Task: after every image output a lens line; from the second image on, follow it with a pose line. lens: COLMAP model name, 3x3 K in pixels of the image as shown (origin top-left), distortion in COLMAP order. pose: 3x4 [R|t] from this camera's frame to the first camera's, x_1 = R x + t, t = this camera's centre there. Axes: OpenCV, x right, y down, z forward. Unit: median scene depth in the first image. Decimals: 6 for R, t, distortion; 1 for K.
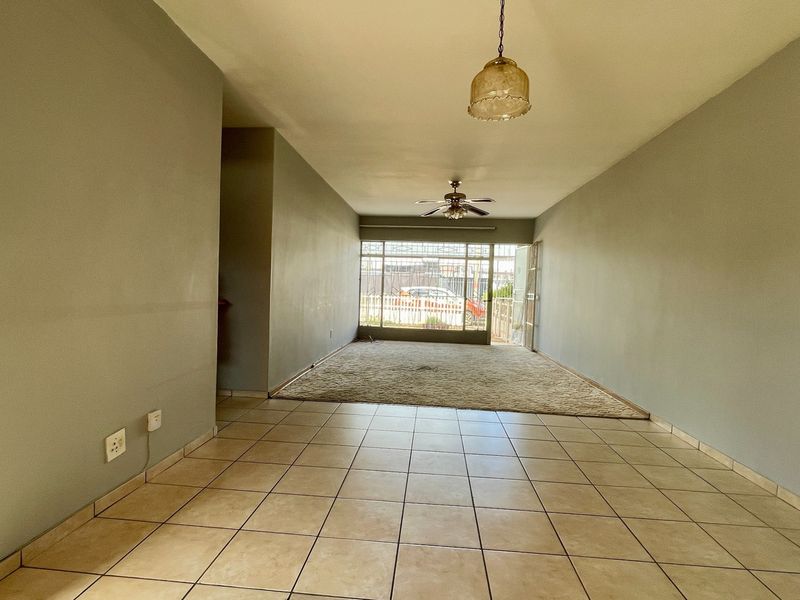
lens RADIAL K [[435.9, 0, 396.8], [0, 435.9, 300.8], [0, 0, 1]] dist [-0.001627, -0.001313]
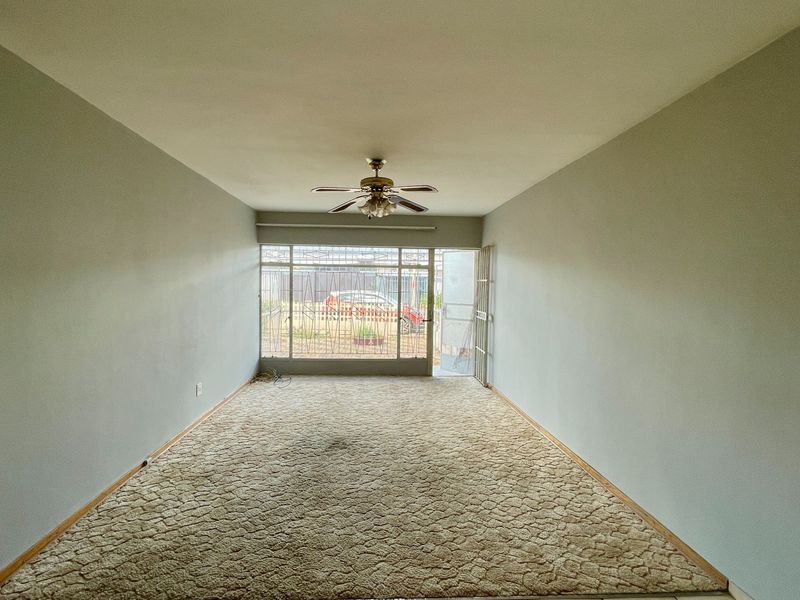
lens RADIAL K [[435.9, 0, 396.8], [0, 435.9, 300.8], [0, 0, 1]] dist [-0.001627, -0.001313]
pose [[0.990139, -0.022488, 0.138268, 0.049418], [0.021002, 0.999705, 0.012195, -0.050053], [-0.138502, -0.009171, 0.990320, 0.248041]]
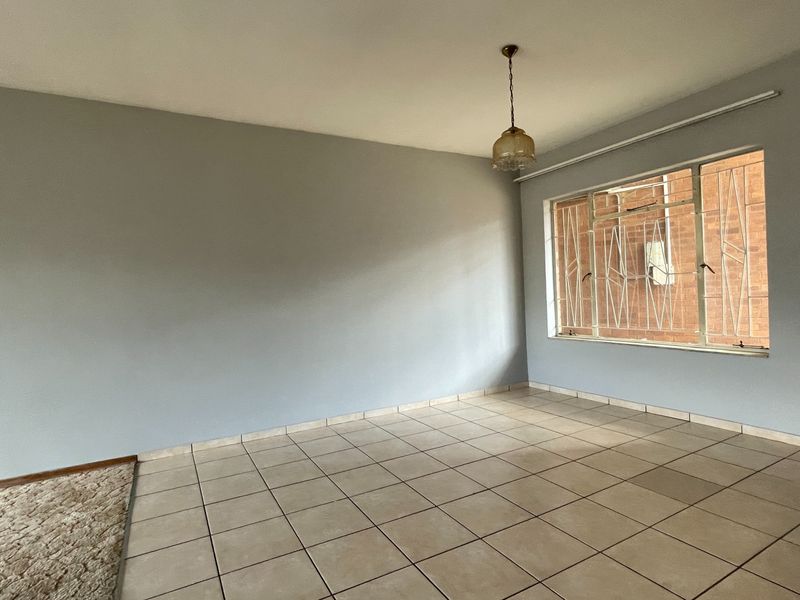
lens RADIAL K [[435.9, 0, 396.8], [0, 435.9, 300.8], [0, 0, 1]] dist [-0.001627, -0.001313]
pose [[-0.551310, -0.021994, 0.834010, -0.166581], [0.052215, 0.996783, 0.060803, -0.023737], [-0.832665, 0.077070, -0.548388, 0.482294]]
